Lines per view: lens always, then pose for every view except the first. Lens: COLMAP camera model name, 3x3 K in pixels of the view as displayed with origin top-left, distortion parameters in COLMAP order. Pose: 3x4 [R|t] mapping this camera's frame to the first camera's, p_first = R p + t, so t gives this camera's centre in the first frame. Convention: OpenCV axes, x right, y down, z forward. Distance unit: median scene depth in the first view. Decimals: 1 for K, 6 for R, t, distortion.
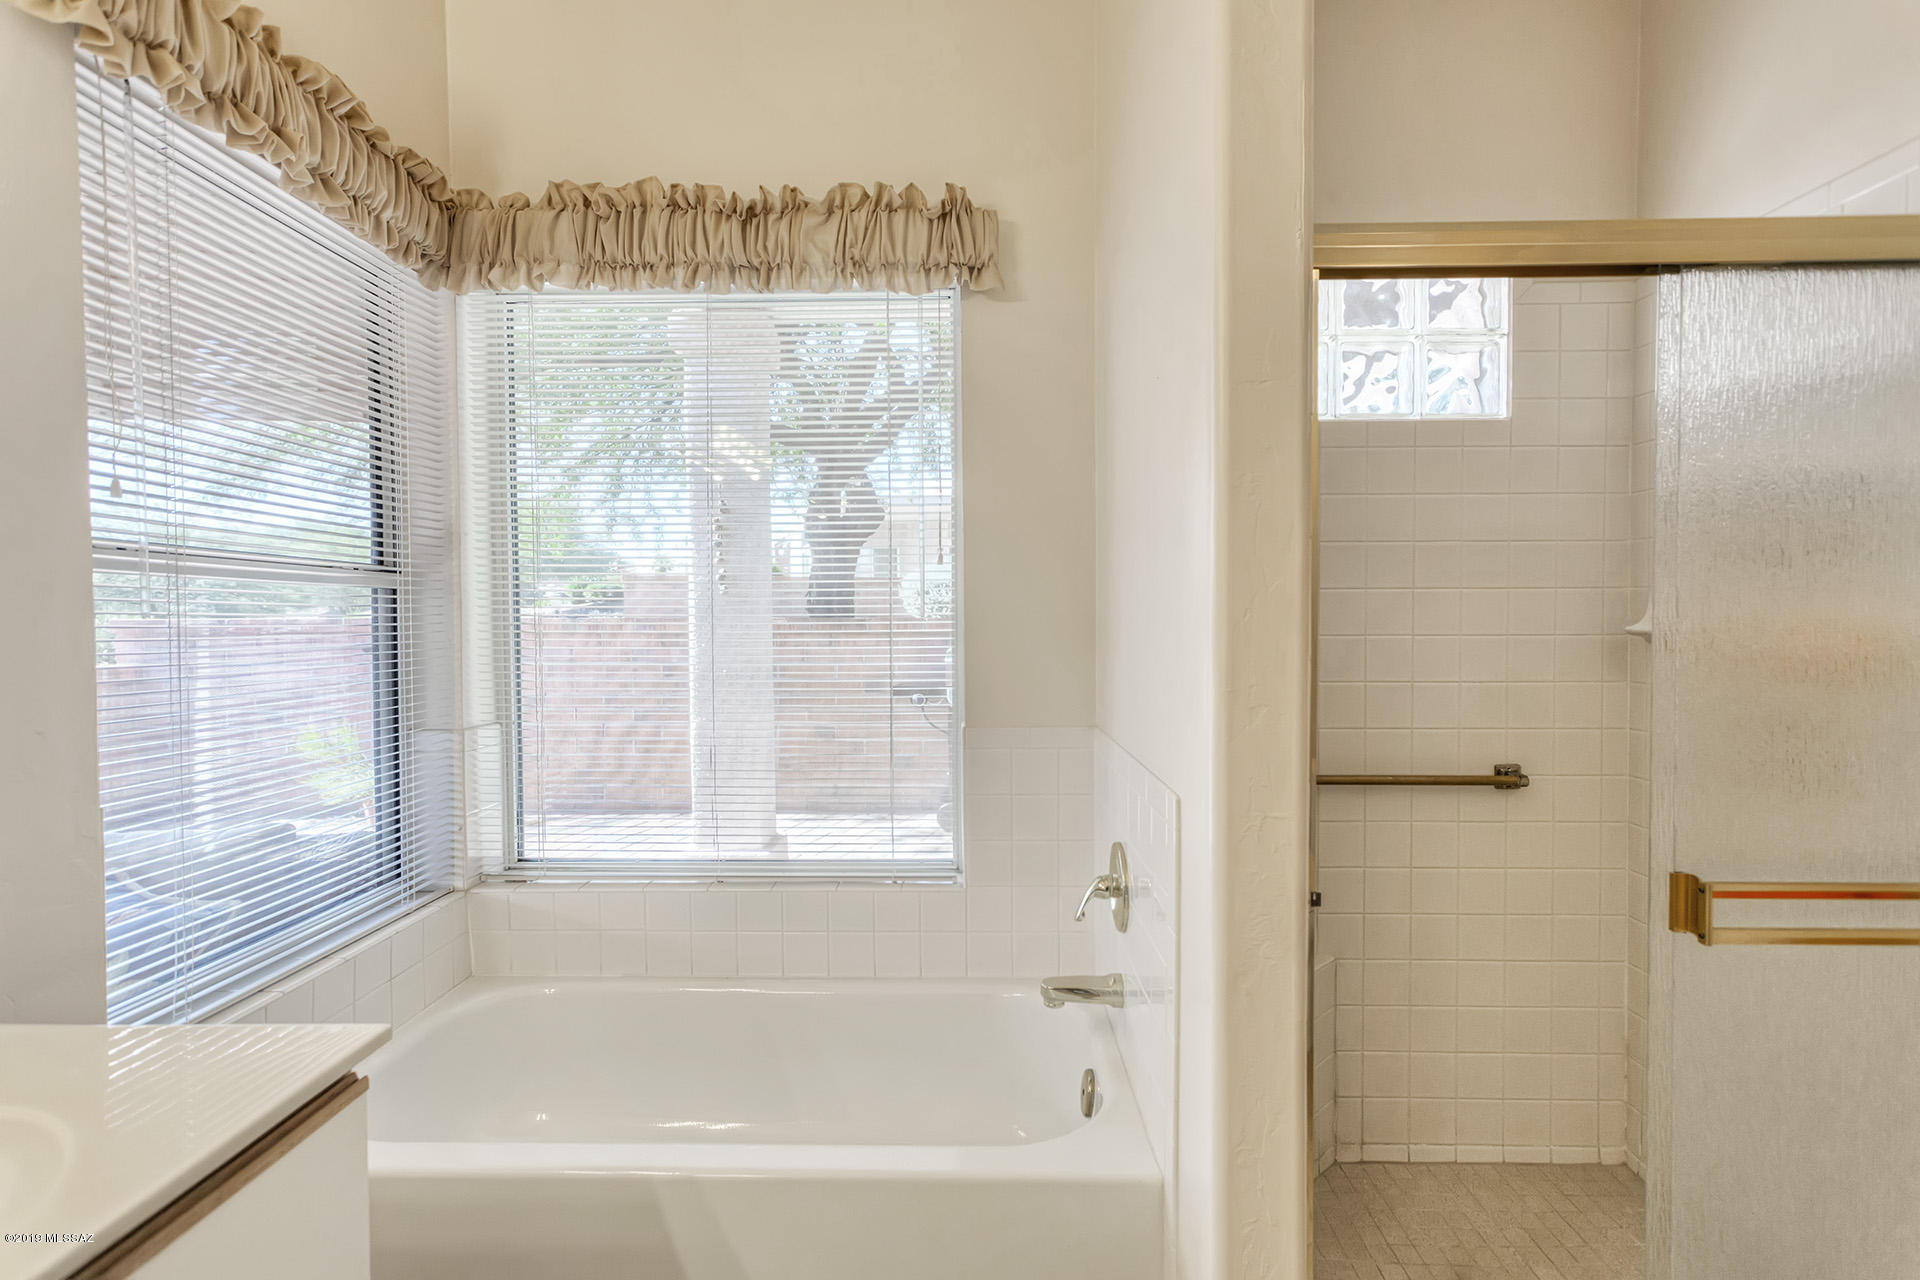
lens RADIAL K [[898.2, 0, 958.8], [0, 898.2, 634.9], [0, 0, 1]] dist [0.004600, 0.001589]
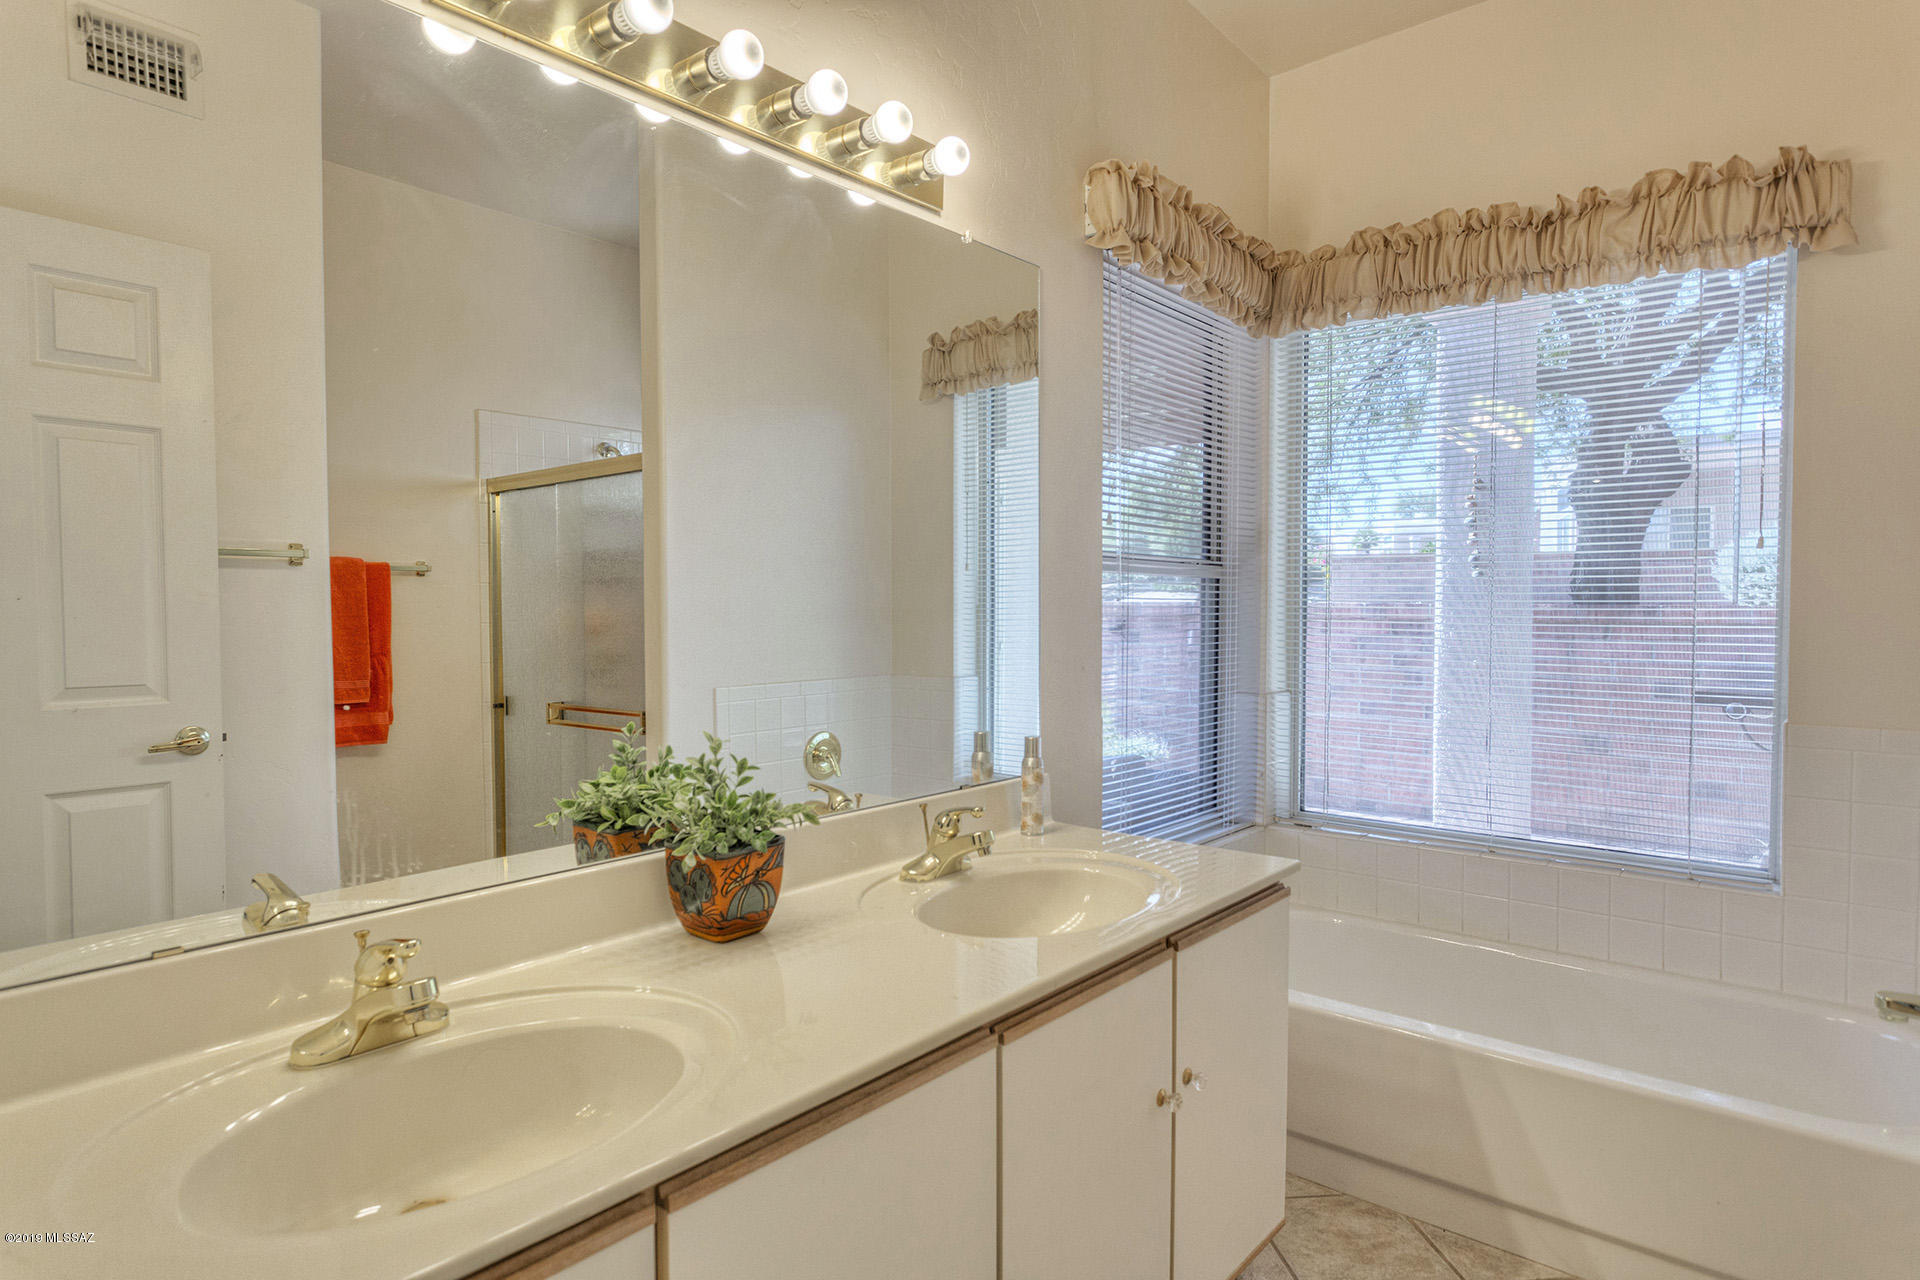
lens RADIAL K [[1055.9, 0, 966.1], [0, 1055.9, 634.4], [0, 0, 1]] dist [0.001524, 0.000735]
pose [[0.777717, 0.026790, -0.628043, 0.031338], [-0.020241, 0.999641, 0.017576, 0.008670], [0.628288, -0.000957, 0.777980, -0.394427]]
